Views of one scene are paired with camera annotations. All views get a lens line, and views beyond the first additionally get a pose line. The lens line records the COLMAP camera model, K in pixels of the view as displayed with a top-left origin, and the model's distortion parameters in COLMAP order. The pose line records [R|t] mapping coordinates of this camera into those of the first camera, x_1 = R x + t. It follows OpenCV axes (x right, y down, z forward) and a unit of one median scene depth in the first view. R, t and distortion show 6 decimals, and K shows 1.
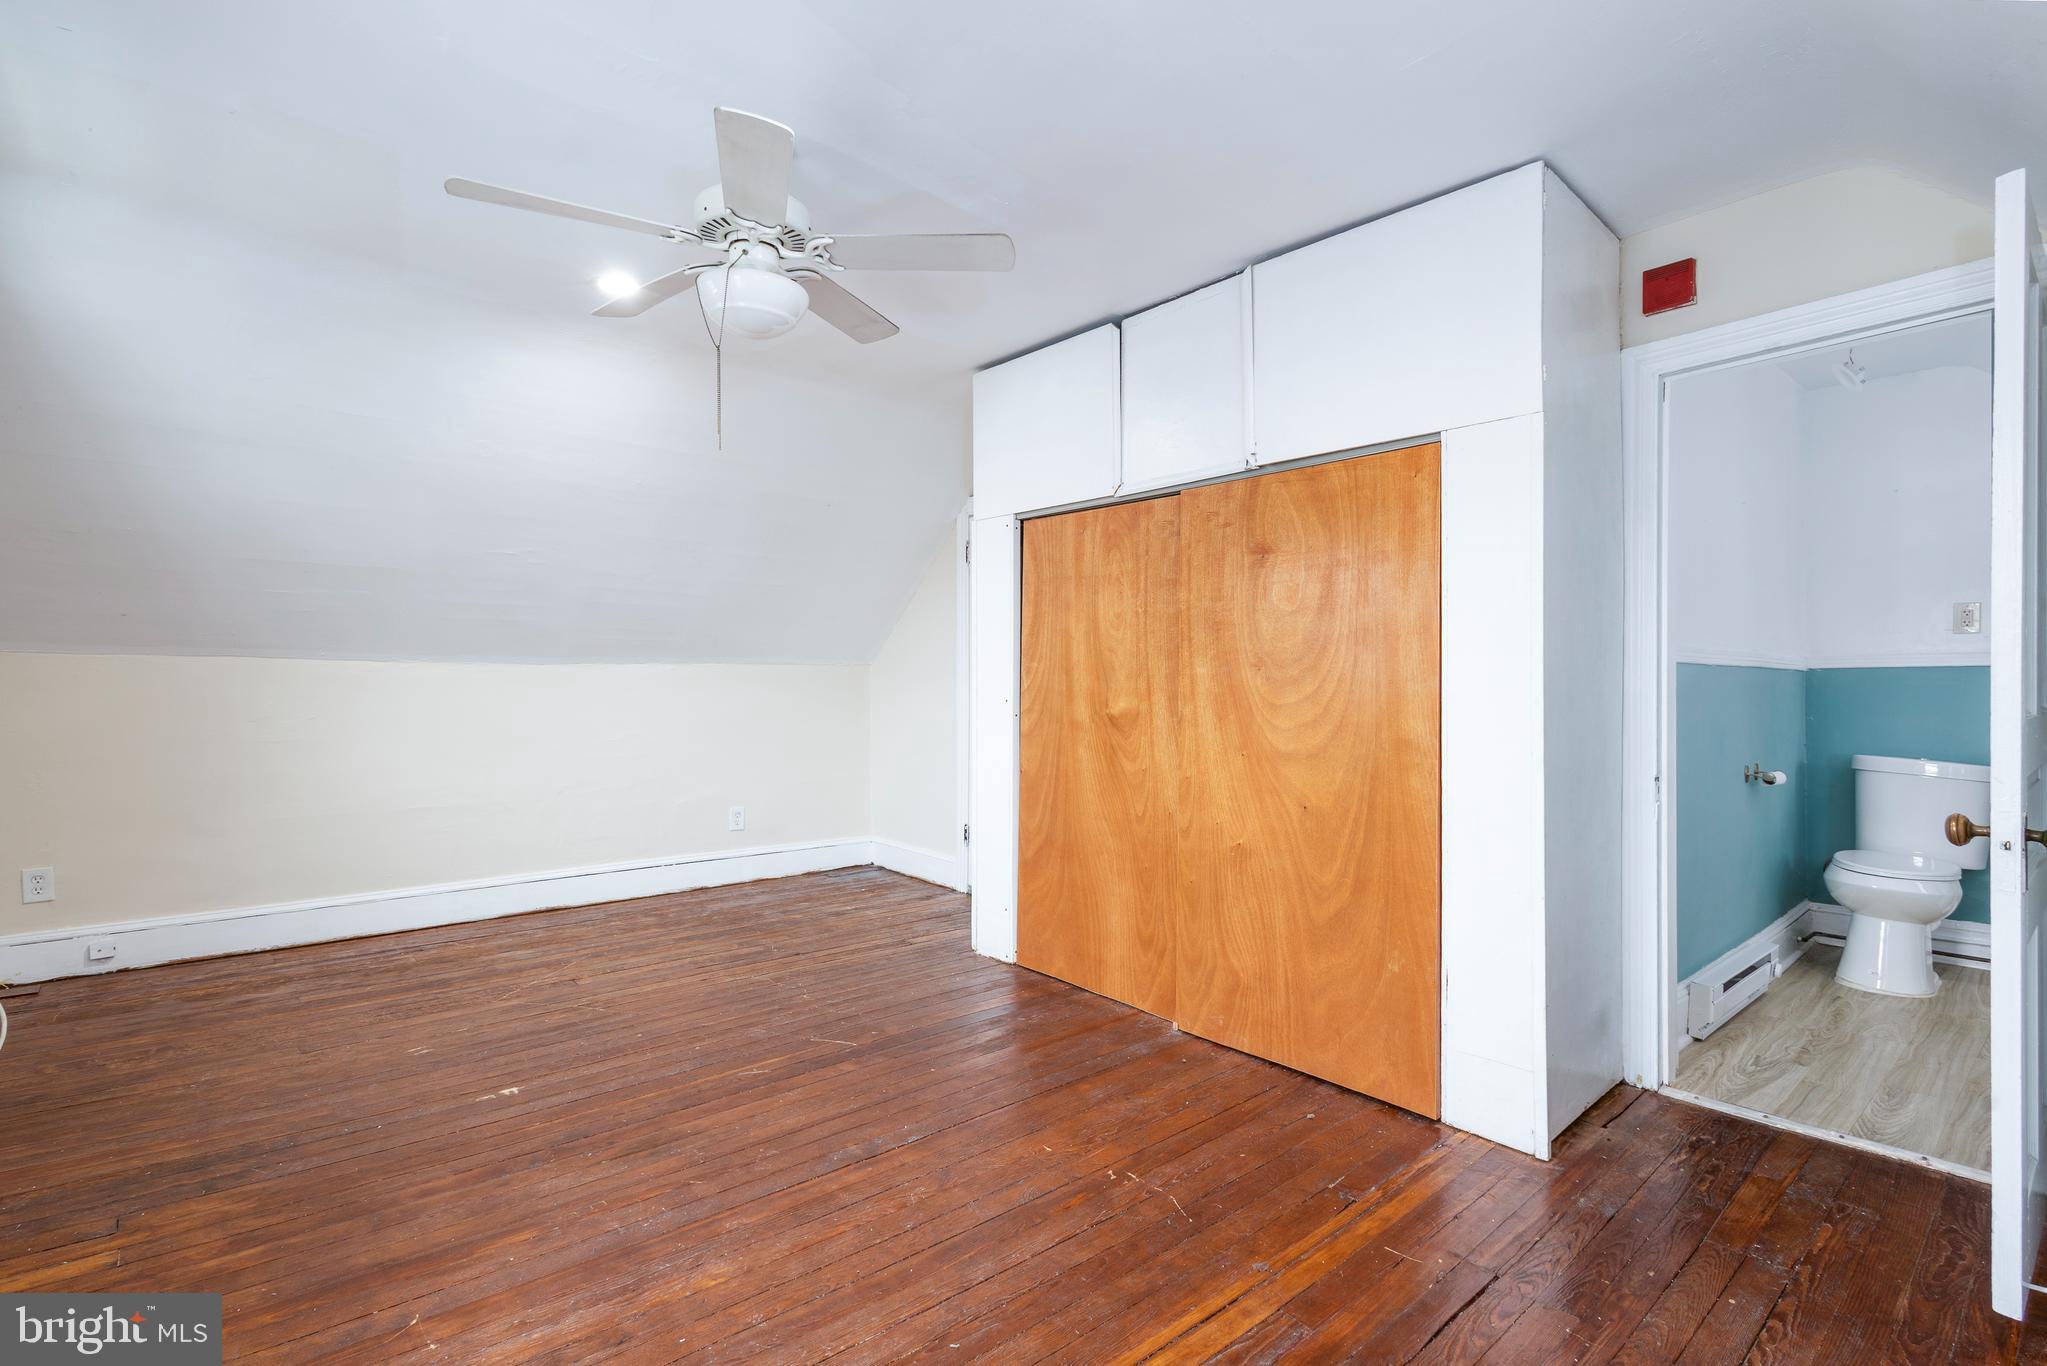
lens RADIAL K [[970.3, 0, 1005.7], [0, 970.3, 678.4], [0, 0, 1]] dist [0.000785, -0.001643]
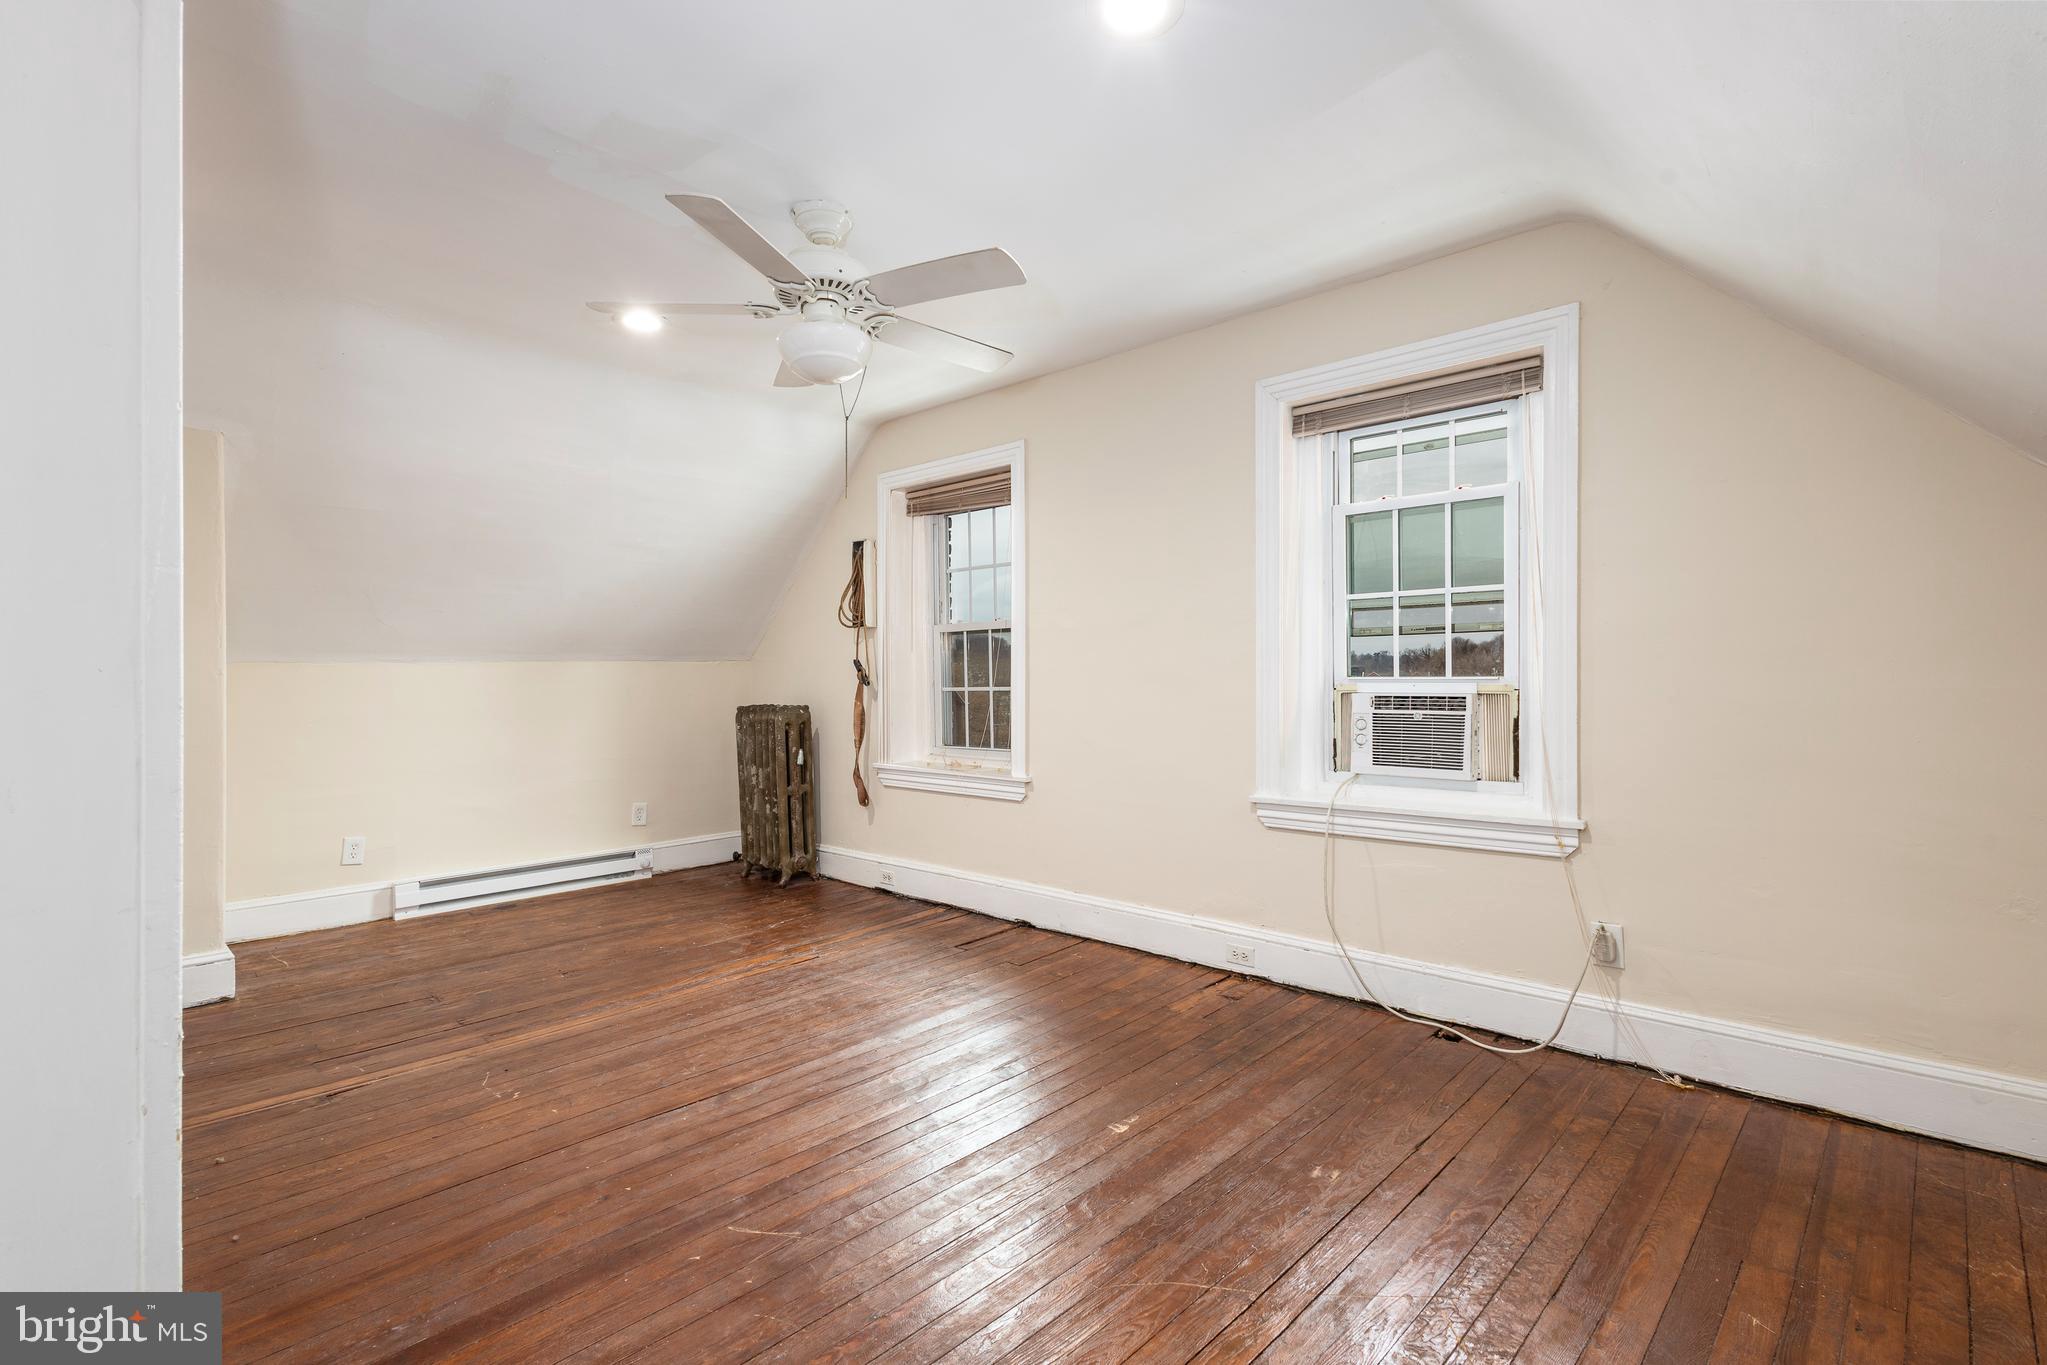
lens RADIAL K [[970.3, 0, 1008.8], [0, 970.3, 687.4], [0, 0, 1]] dist [0.000785, -0.001643]
pose [[-0.994797, 0.002679, -0.101844, -0.244228], [0.001957, 0.999972, 0.007195, 0.001680], [0.101861, 0.006959, -0.994774, 1.479581]]
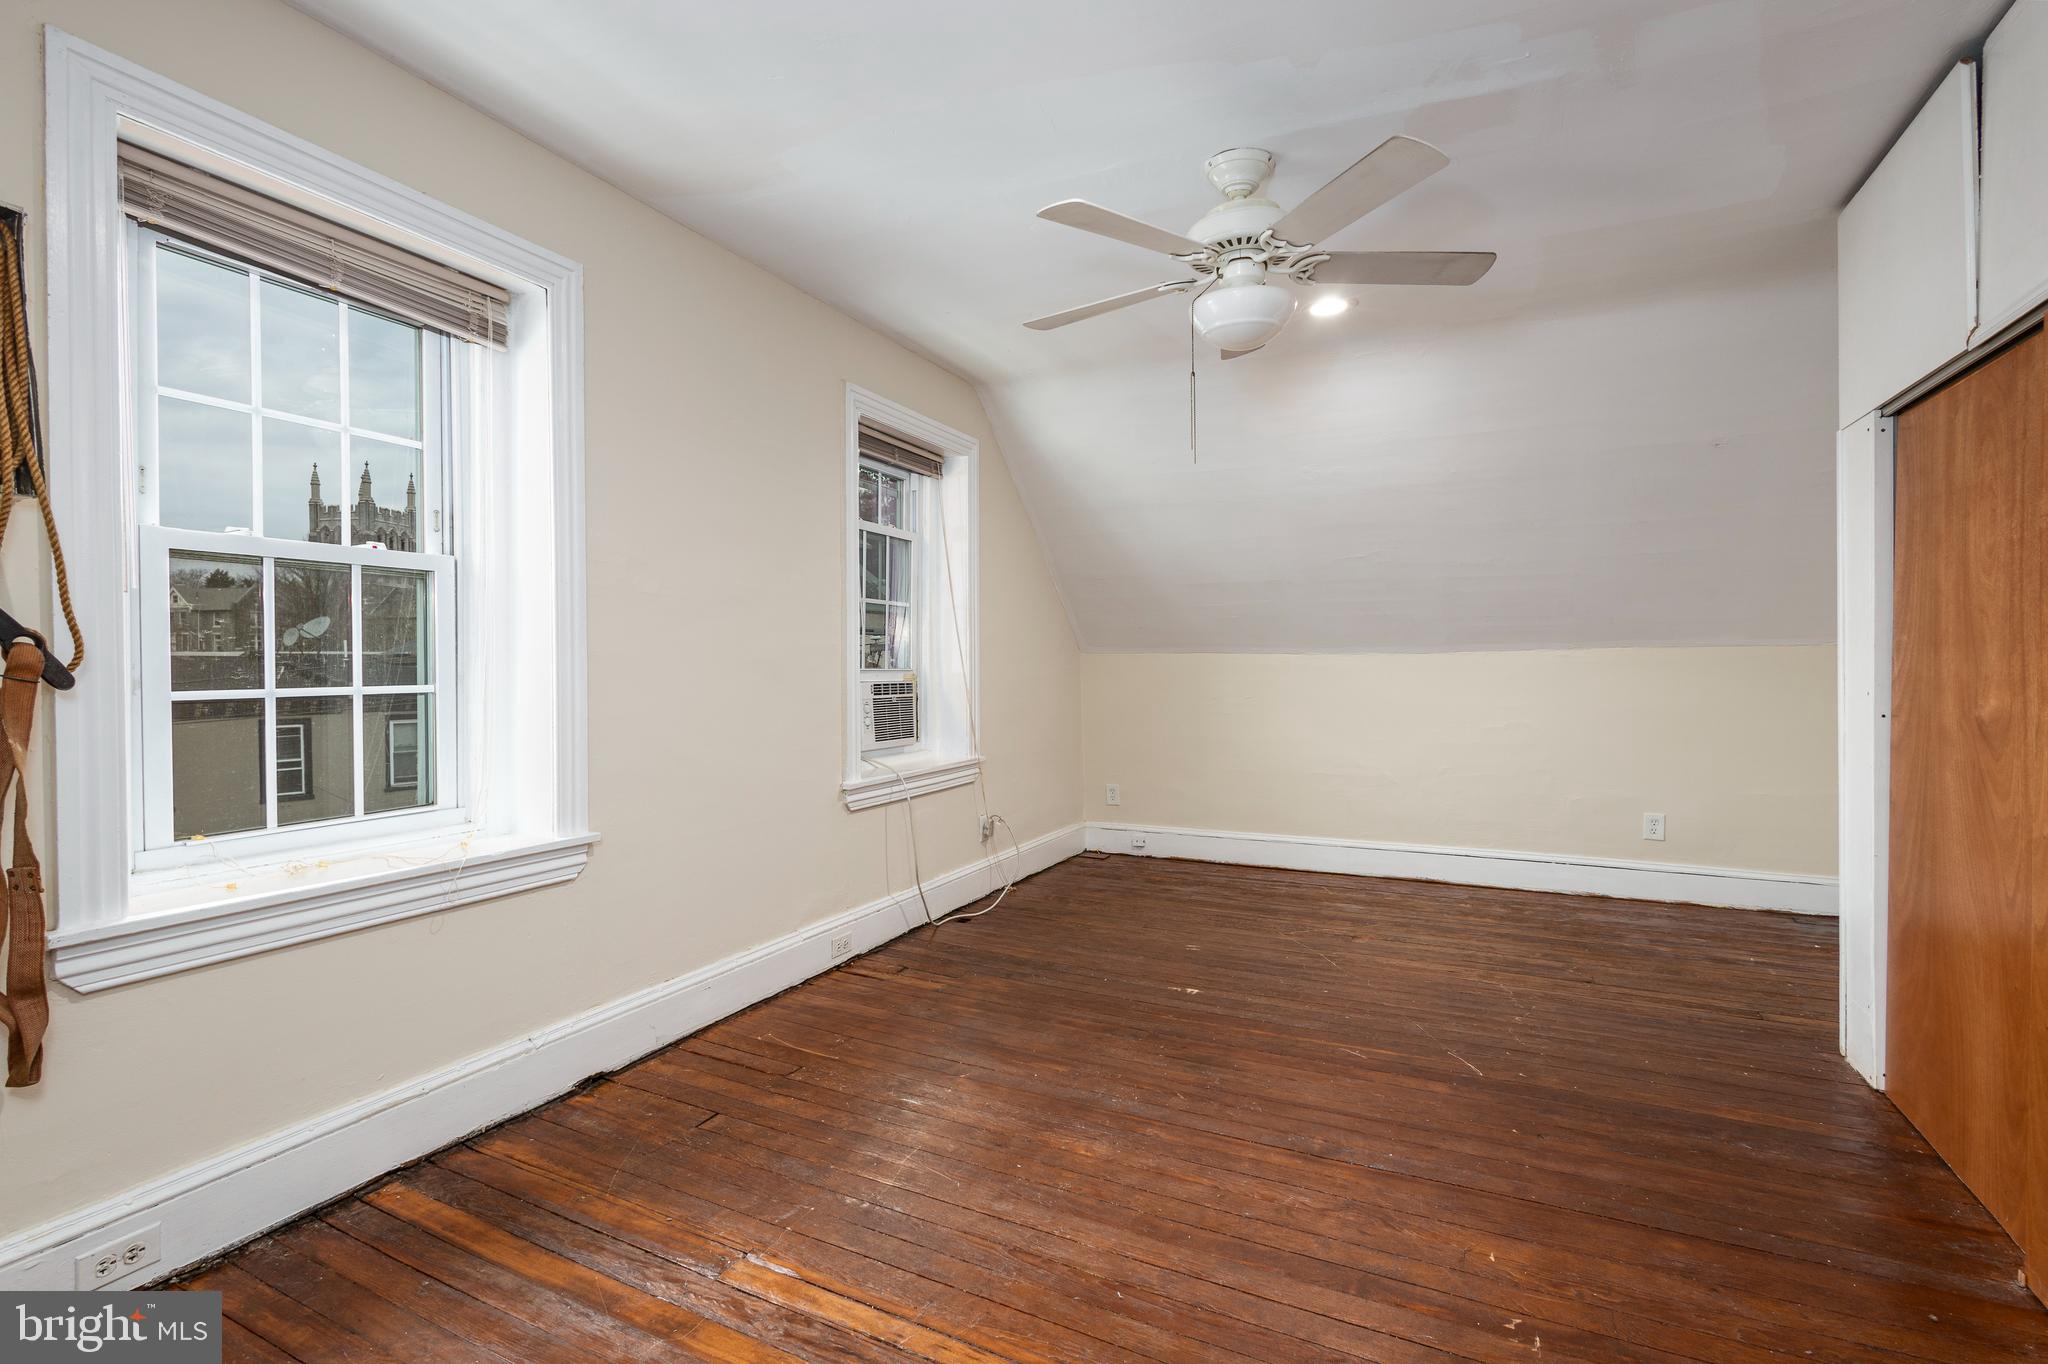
lens RADIAL K [[930.1, 0, 1027.5], [0, 930.1, 683.3], [0, 0, 1]] dist [0.001574, -0.001548]
pose [[0.404037, 0.008475, -0.914703, 0.402036], [0.006983, 0.999899, 0.012349, 0.004513], [0.914716, -0.011377, 0.403937, 0.246581]]
